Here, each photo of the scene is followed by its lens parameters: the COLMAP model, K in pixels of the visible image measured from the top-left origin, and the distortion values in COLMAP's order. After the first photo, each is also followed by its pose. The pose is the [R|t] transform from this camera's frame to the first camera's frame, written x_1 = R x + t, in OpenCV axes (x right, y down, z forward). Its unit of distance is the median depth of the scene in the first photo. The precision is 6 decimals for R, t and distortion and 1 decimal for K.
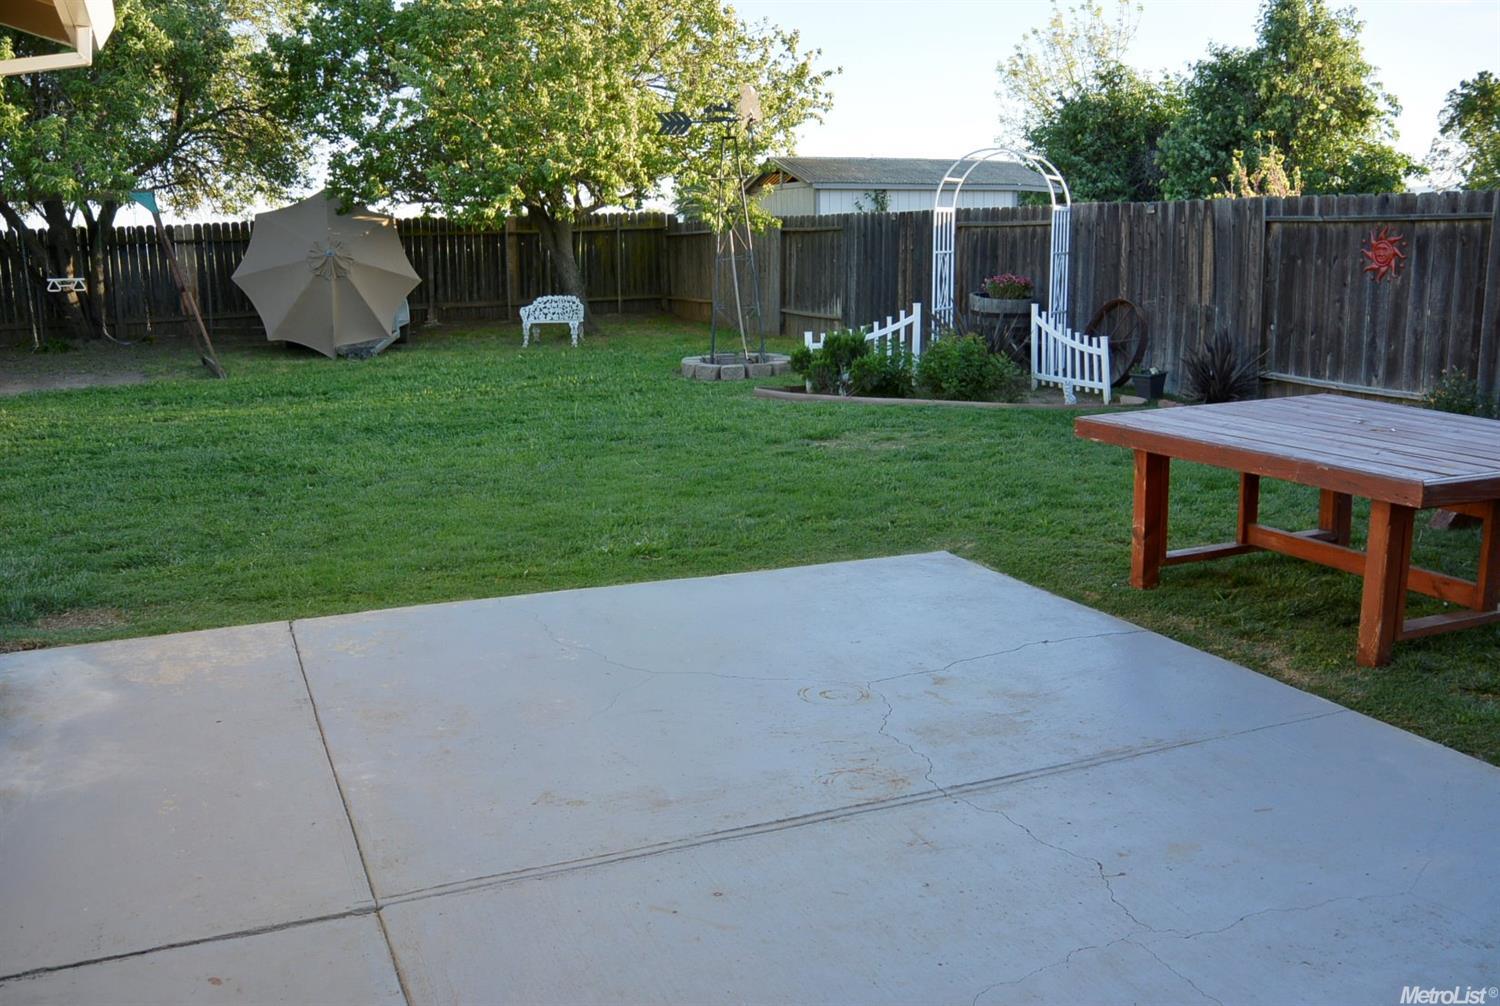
lens RADIAL K [[1316.4, 0, 750.0], [0, 1316.4, 503.0], [0, 0, 1]] dist [-0.135602, 0.064736]
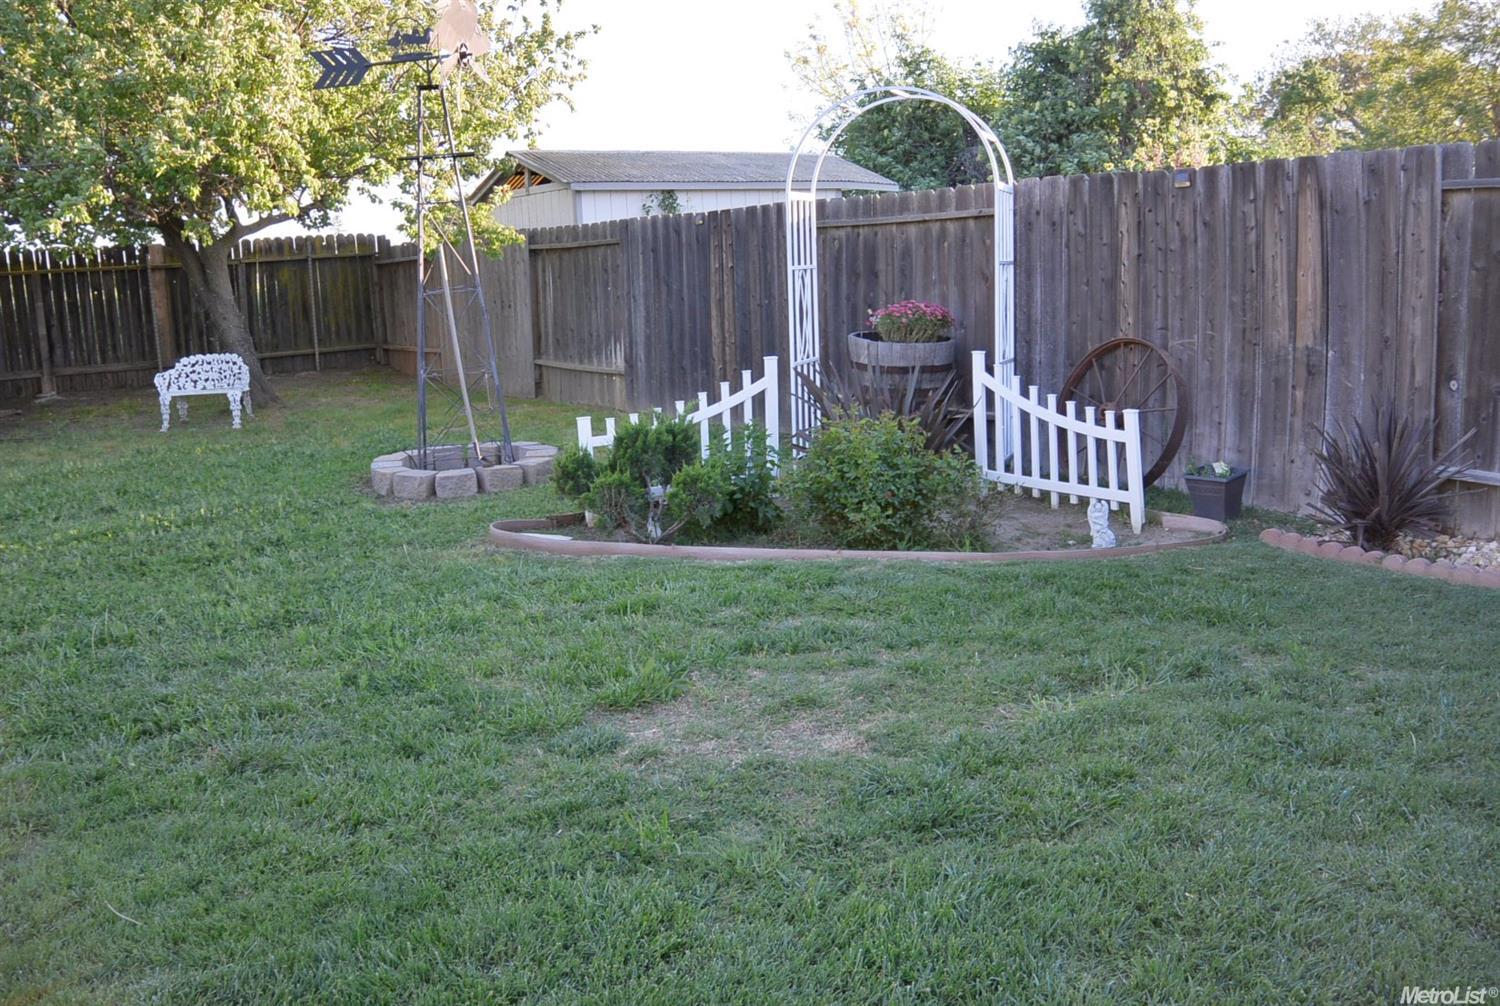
lens RADIAL K [[1316.4, 0, 750.0], [0, 1316.4, 503.0], [0, 0, 1]] dist [-0.135602, 0.064736]
pose [[0.982811, -0.055654, 0.176024, 0.012245], [0.059517, 0.998087, -0.016739, -0.071690], [-0.174756, 0.026928, 0.984244, 0.394117]]
